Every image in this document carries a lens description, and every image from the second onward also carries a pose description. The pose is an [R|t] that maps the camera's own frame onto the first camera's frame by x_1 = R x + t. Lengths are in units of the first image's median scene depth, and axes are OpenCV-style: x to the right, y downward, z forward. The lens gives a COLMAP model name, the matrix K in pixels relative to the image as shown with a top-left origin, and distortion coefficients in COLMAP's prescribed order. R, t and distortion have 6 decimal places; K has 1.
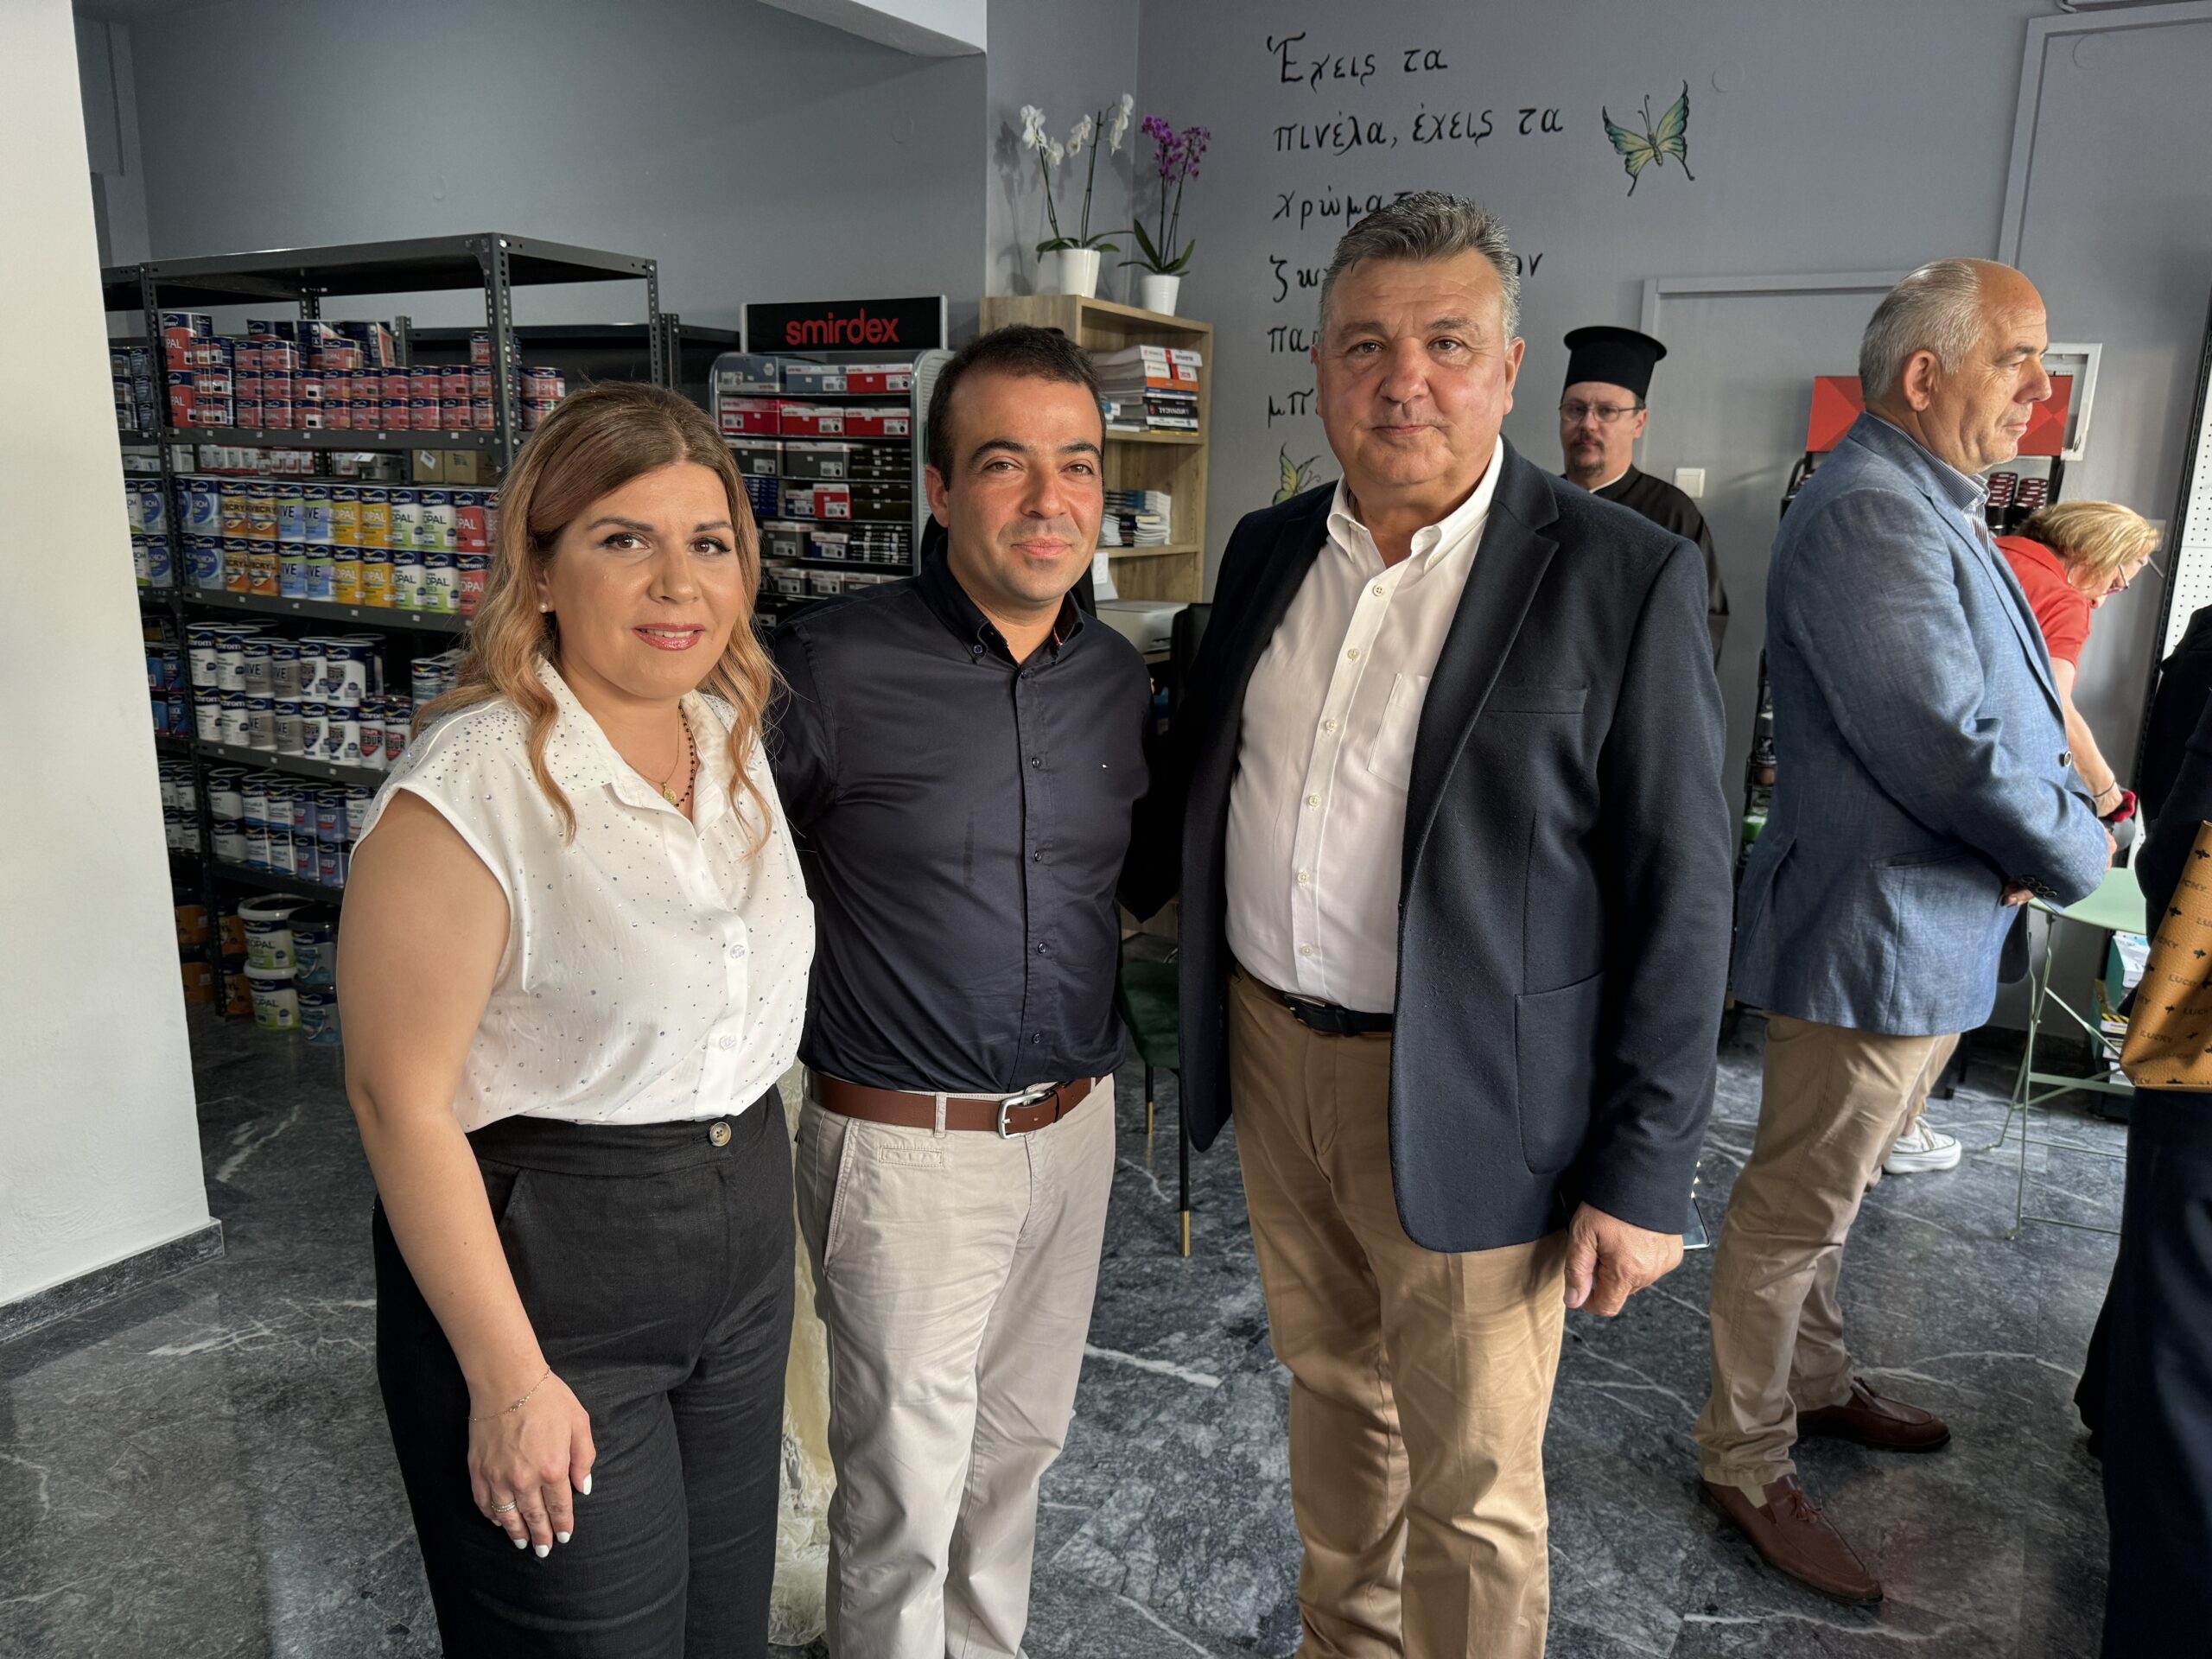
lens RADIAL K [[1546.6, 0, 1105.2], [0, 1546.6, 830.8], [0, 0, 1]] dist [0.034353, -0.036192]
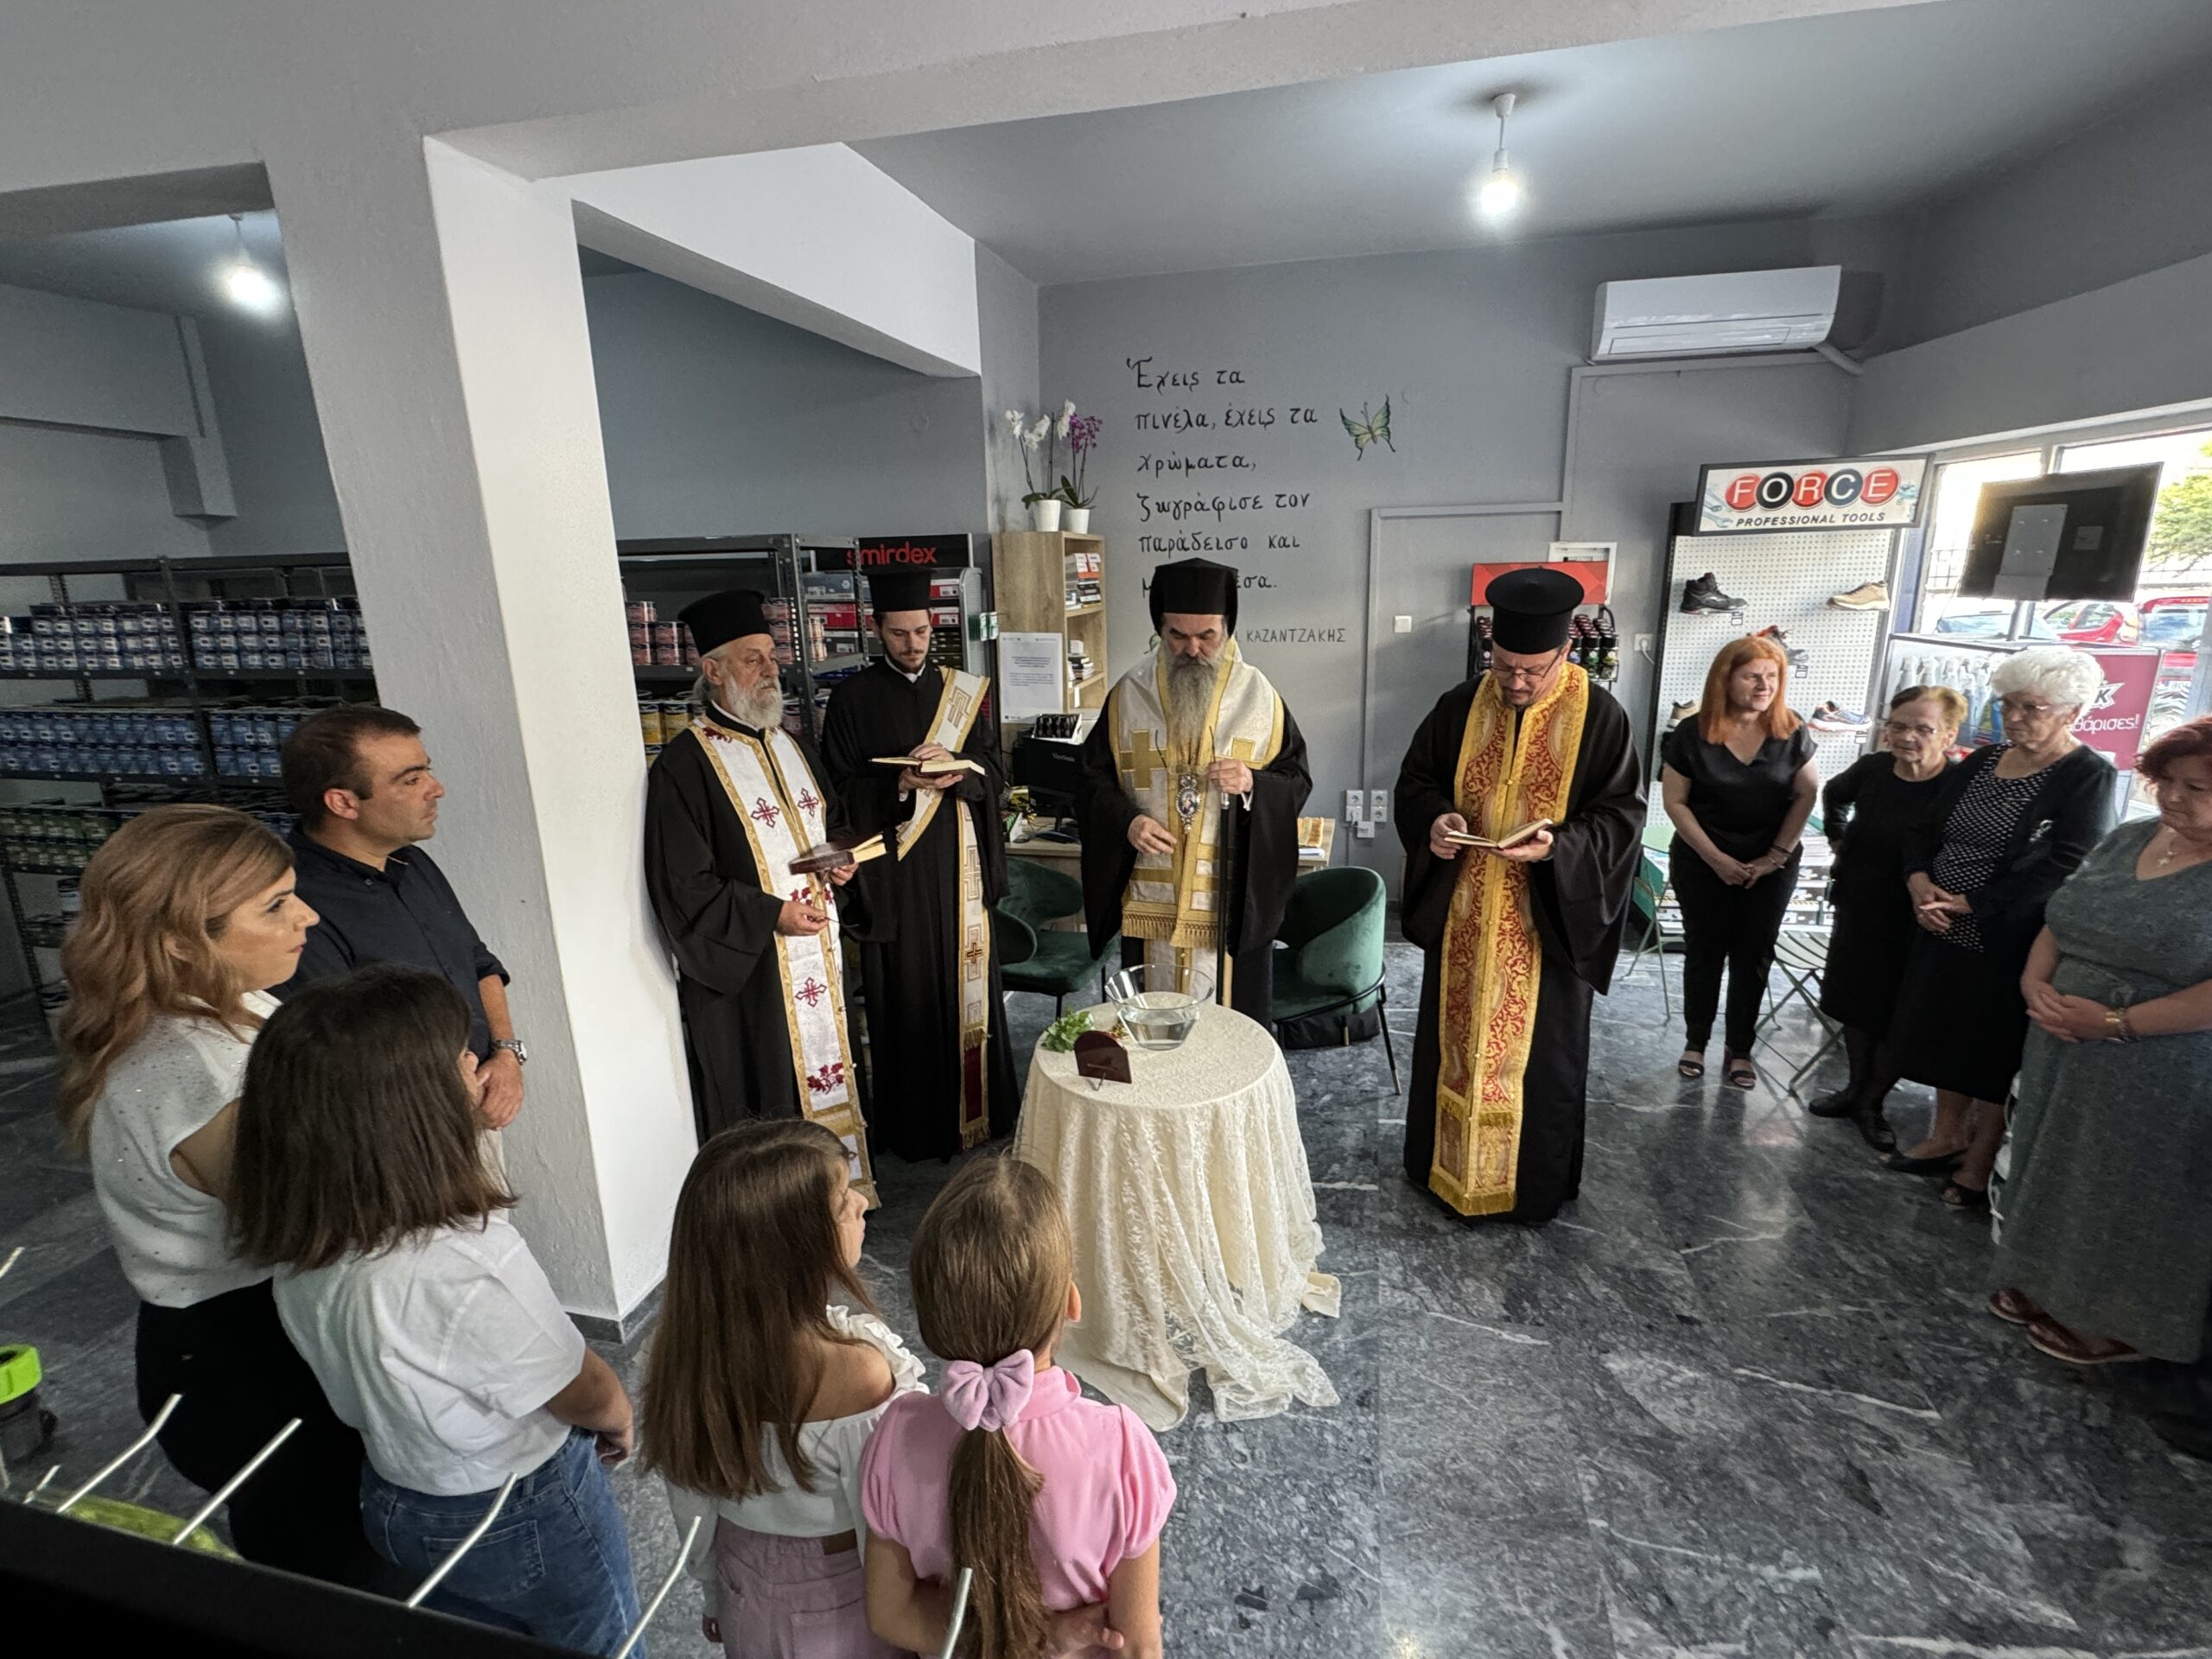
lens RADIAL K [[1042.1, 0, 1092.1], [0, 1042.1, 828.8], [0, 0, 1]] dist [0.001180, 0.001117]
pose [[0.952892, -0.120844, 0.278199, -0.345421], [0.114923, 0.992664, 0.037555, -0.086957], [-0.280696, -0.003814, 0.959789, -0.030560]]
